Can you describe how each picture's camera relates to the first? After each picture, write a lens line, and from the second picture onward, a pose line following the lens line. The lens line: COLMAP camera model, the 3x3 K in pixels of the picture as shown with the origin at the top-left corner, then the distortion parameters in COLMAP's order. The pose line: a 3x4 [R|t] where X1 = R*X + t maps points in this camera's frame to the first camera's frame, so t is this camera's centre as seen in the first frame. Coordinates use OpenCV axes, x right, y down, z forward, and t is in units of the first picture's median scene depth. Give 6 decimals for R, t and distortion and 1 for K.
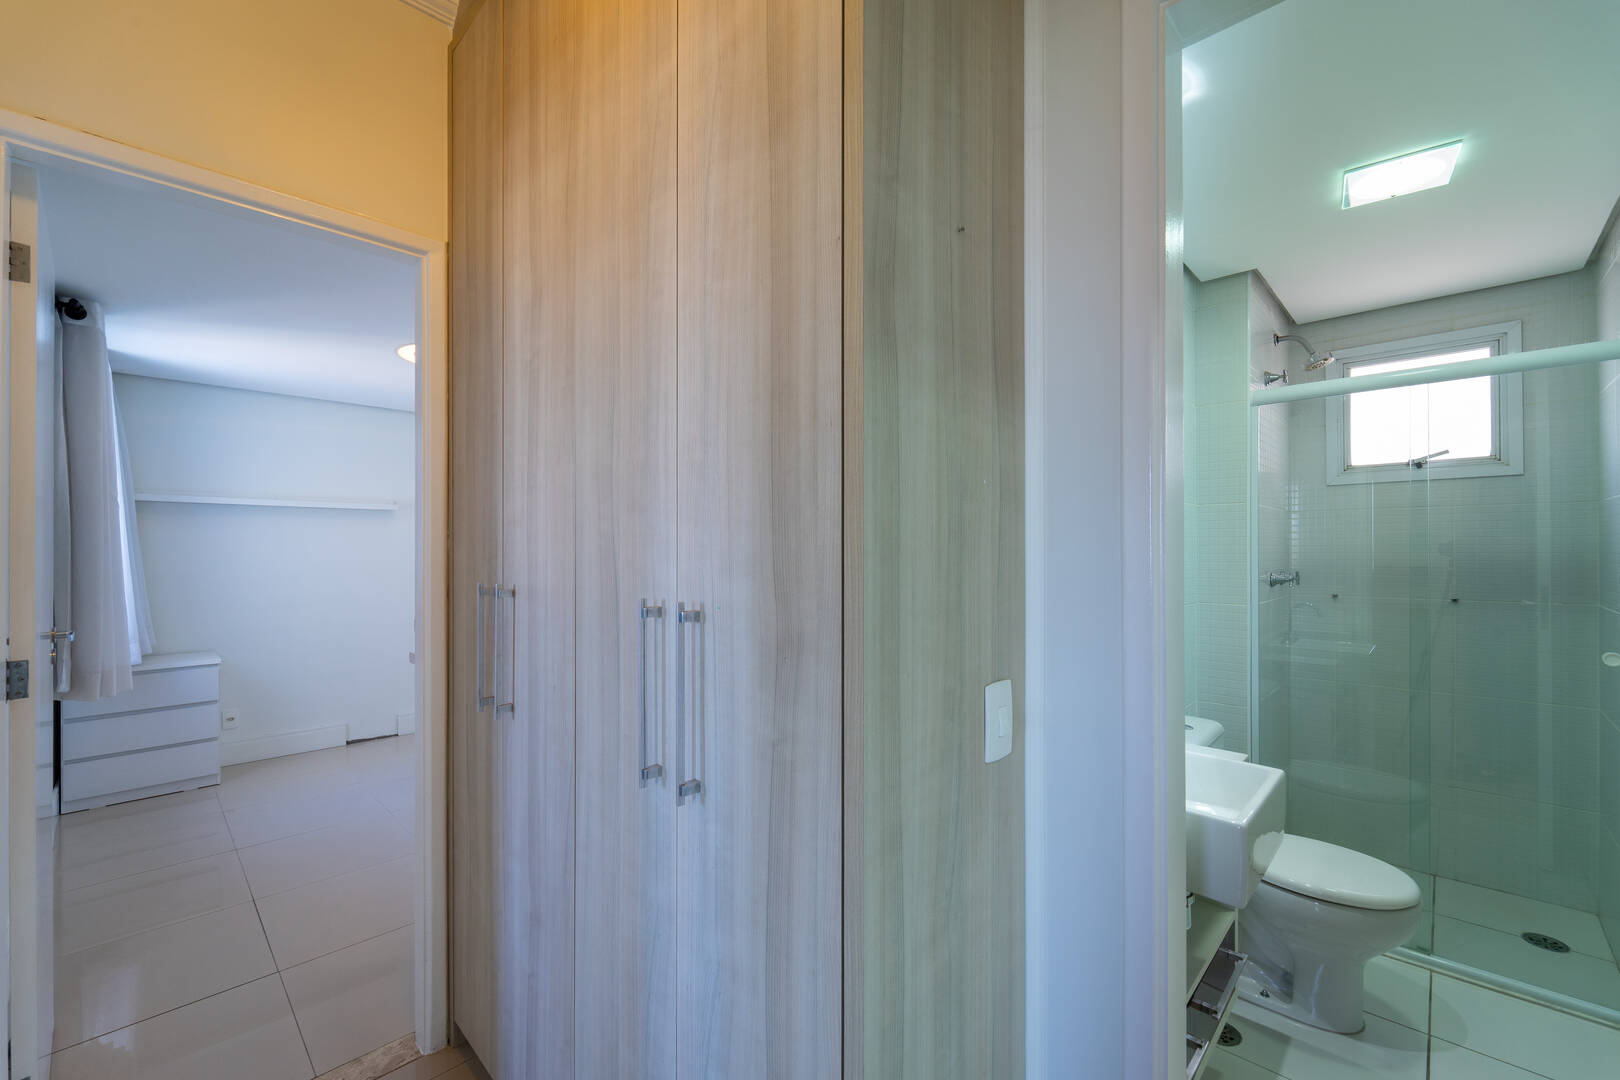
lens RADIAL K [[647.4, 0, 797.4], [0, 647.4, 546.2], [0, 0, 1]] dist [0.000961, -0.002673]
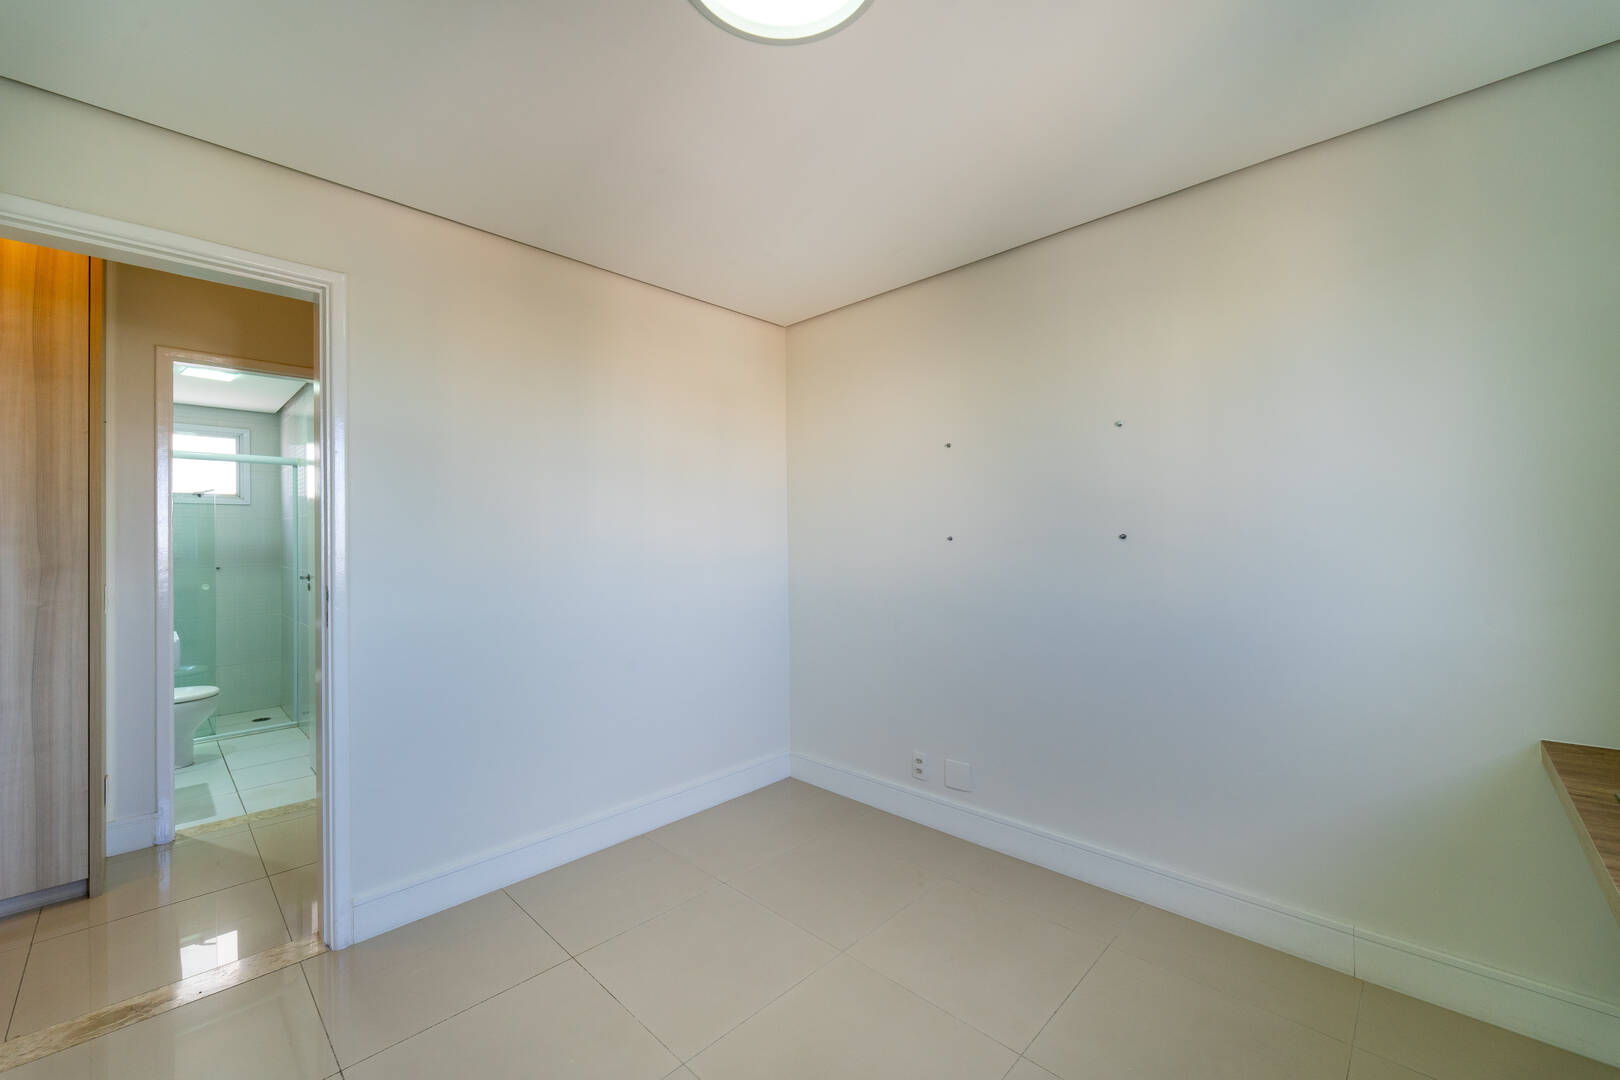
lens RADIAL K [[647.4, 0, 807.3], [0, 647.4, 537.9], [0, 0, 1]] dist [0.000961, -0.002673]
pose [[-0.013267, 0.008196, 0.999878, -1.149143], [0.005985, 0.999949, -0.008117, 0.025046], [-0.999894, 0.005876, -0.013316, -0.895755]]
